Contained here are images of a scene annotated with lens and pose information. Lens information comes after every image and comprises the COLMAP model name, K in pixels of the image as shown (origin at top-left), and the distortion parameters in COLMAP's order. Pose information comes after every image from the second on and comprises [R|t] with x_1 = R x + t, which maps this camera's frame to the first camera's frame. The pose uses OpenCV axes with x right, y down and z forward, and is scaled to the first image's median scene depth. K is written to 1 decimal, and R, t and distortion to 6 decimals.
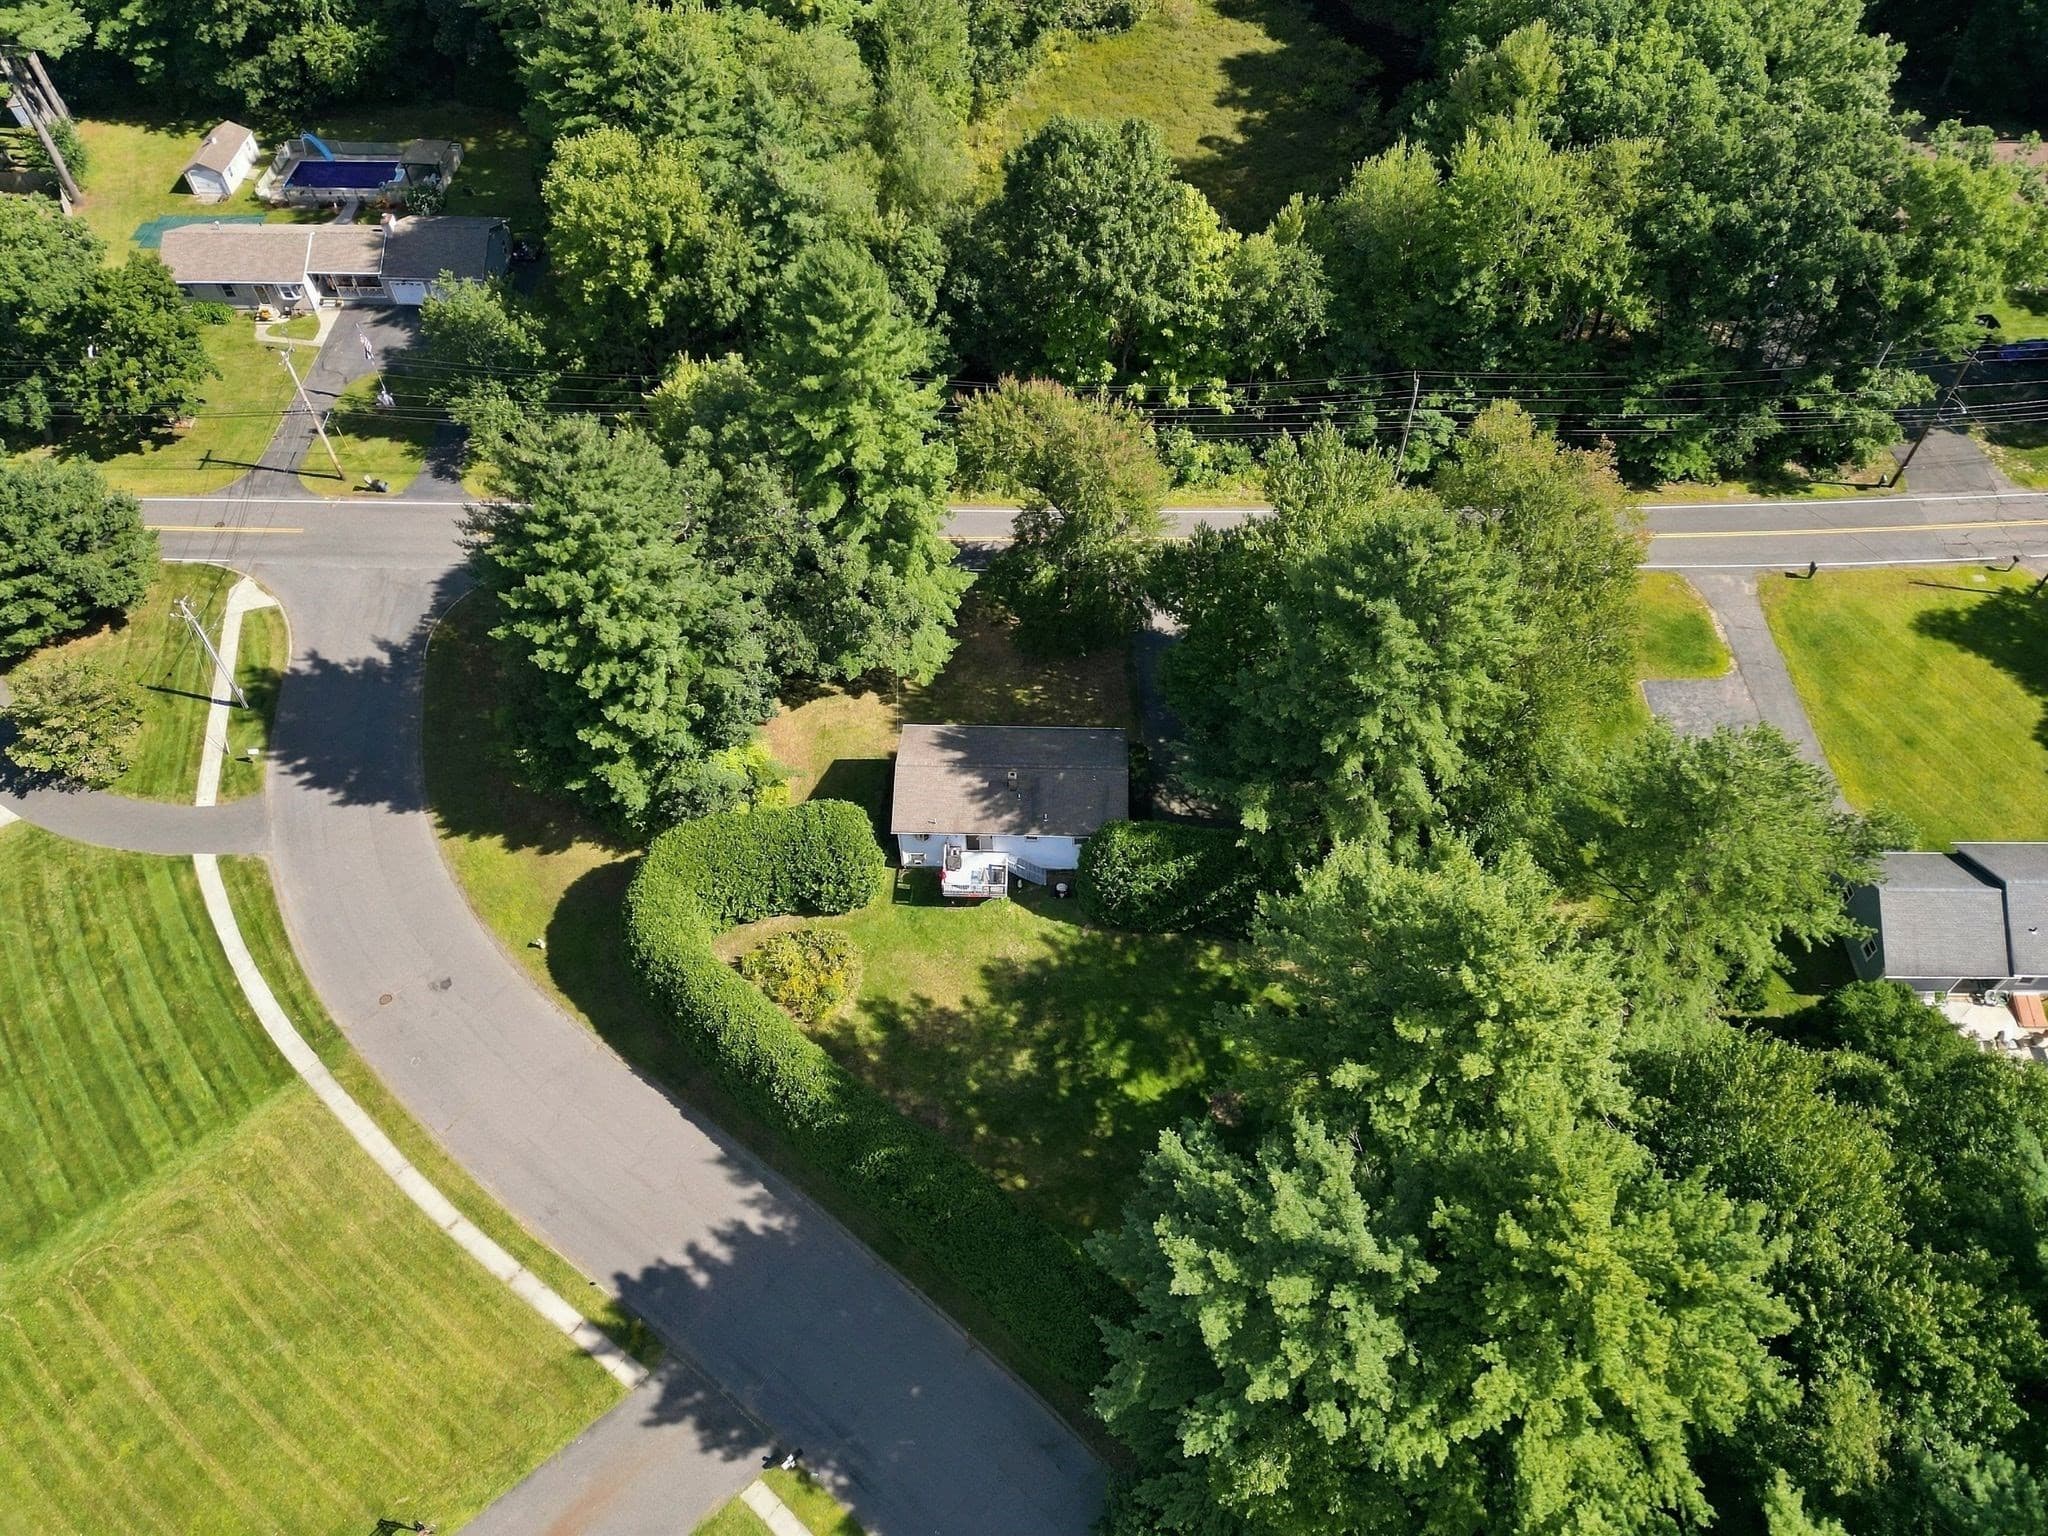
lens RADIAL K [[1435.1, 0, 1021.9], [0, 1435.1, 766.6], [0, 0, 1]] dist [-0.005947, -0.002219]
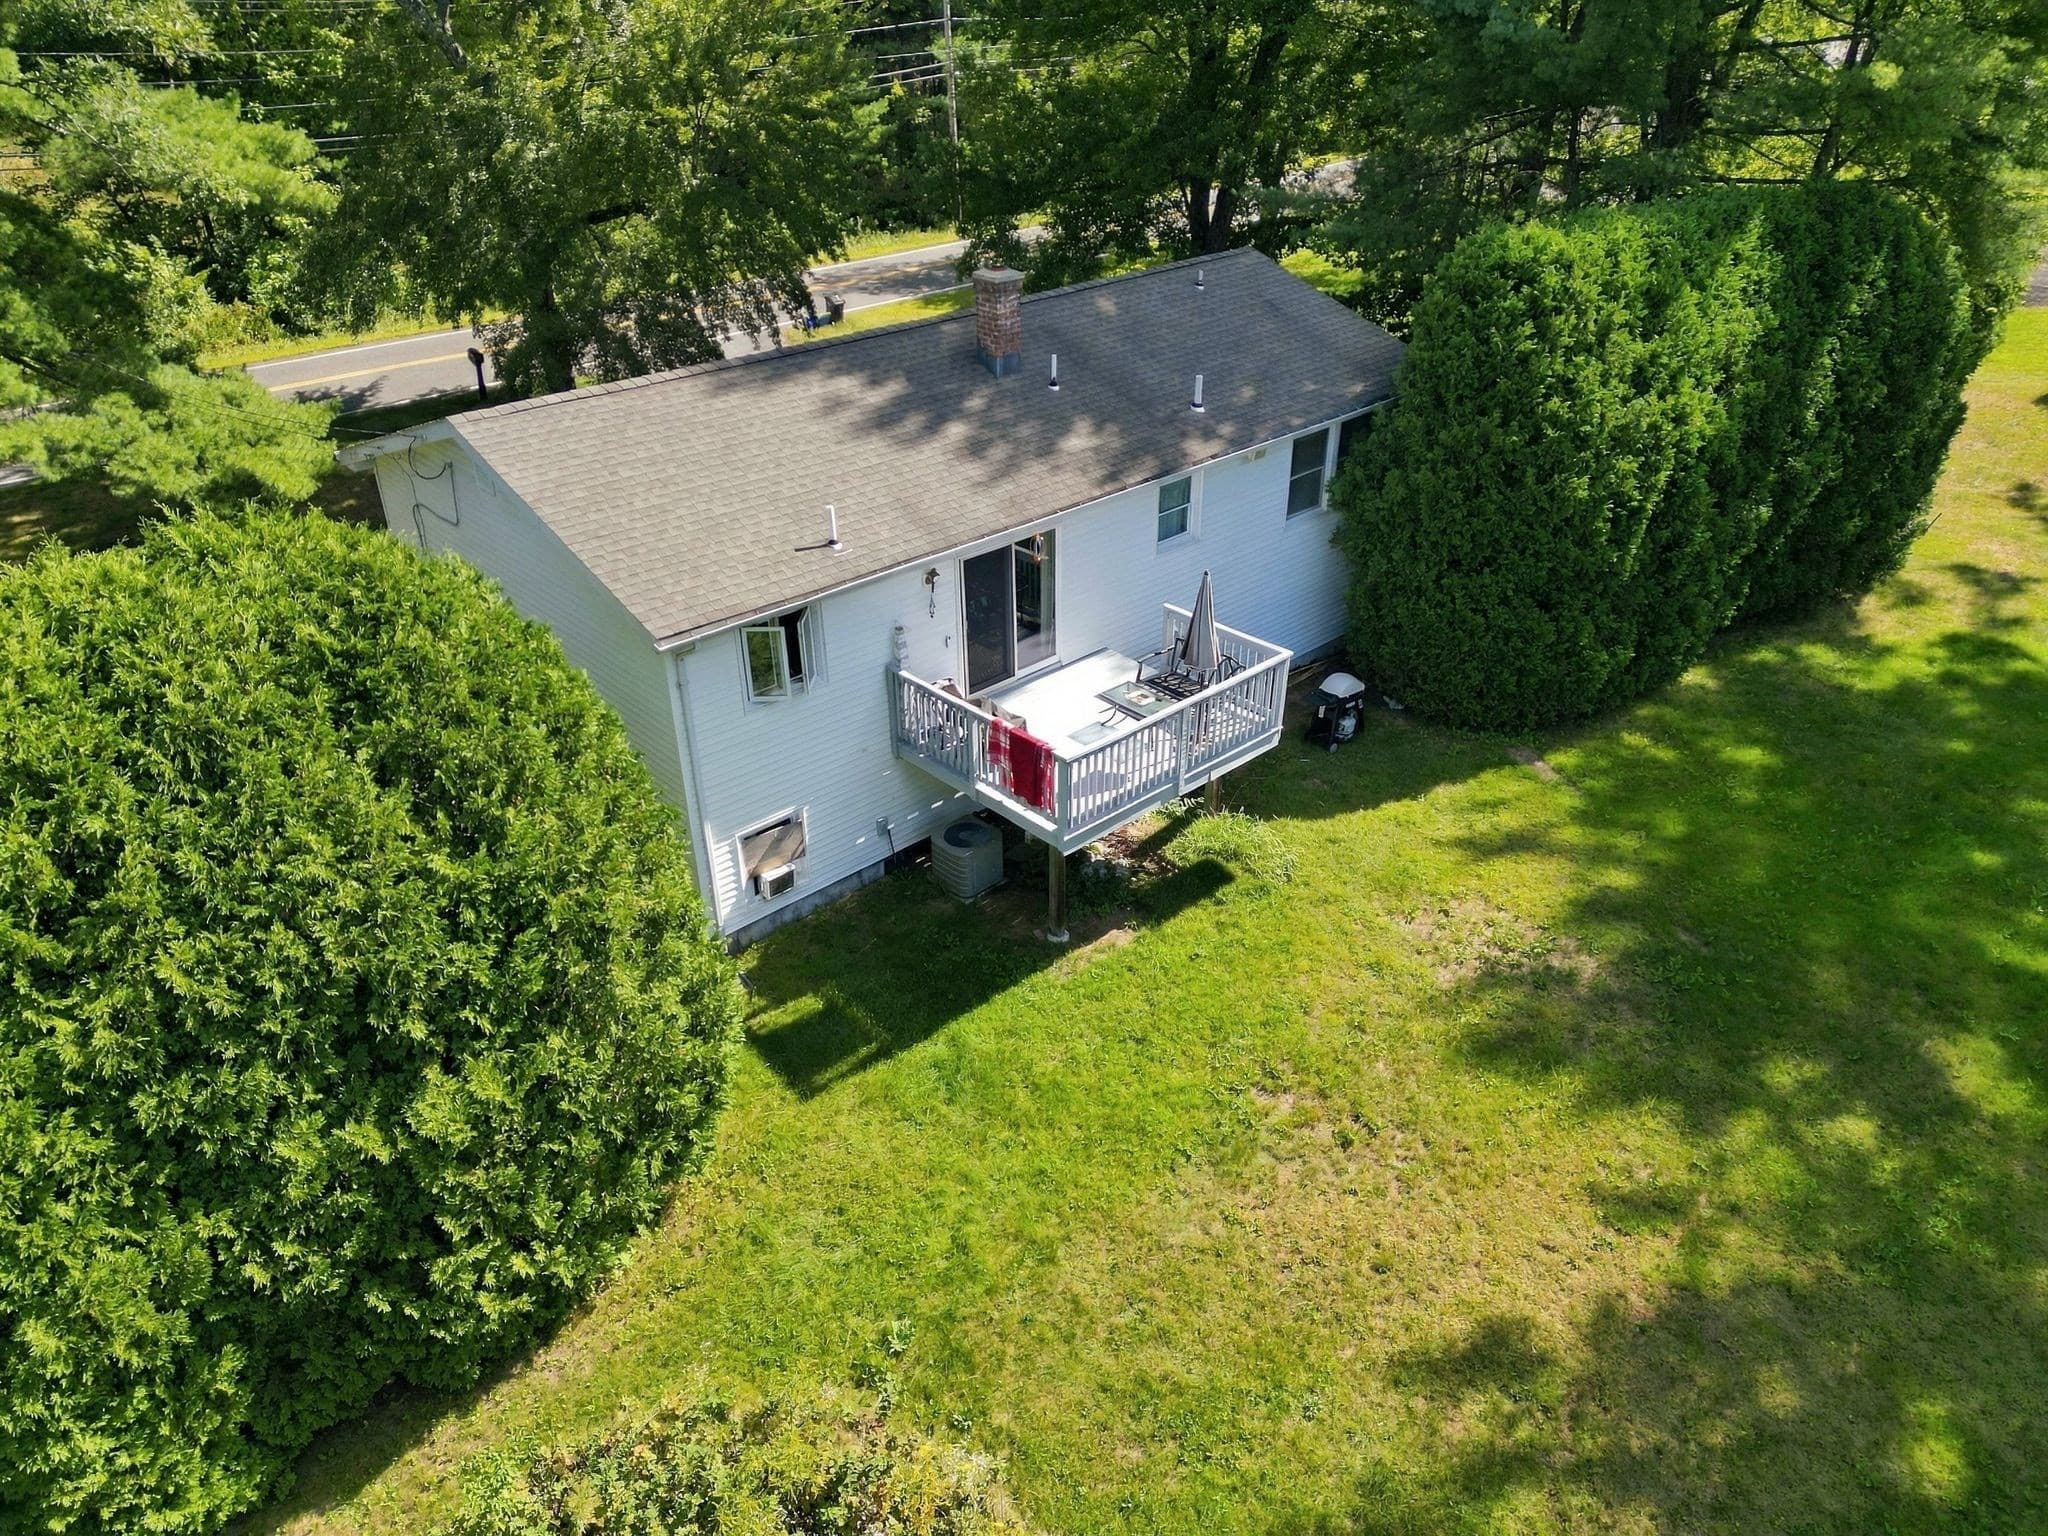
lens RADIAL K [[1435.1, 0, 1027.4], [0, 1435.1, 770.9], [0, 0, 1]] dist [-0.005947, -0.002219]
pose [[0.725745, -0.358800, 0.586990, -0.164161], [0.540299, 0.825444, -0.163461, 0.109085], [-0.425877, 0.435781, 0.792921, 0.854797]]
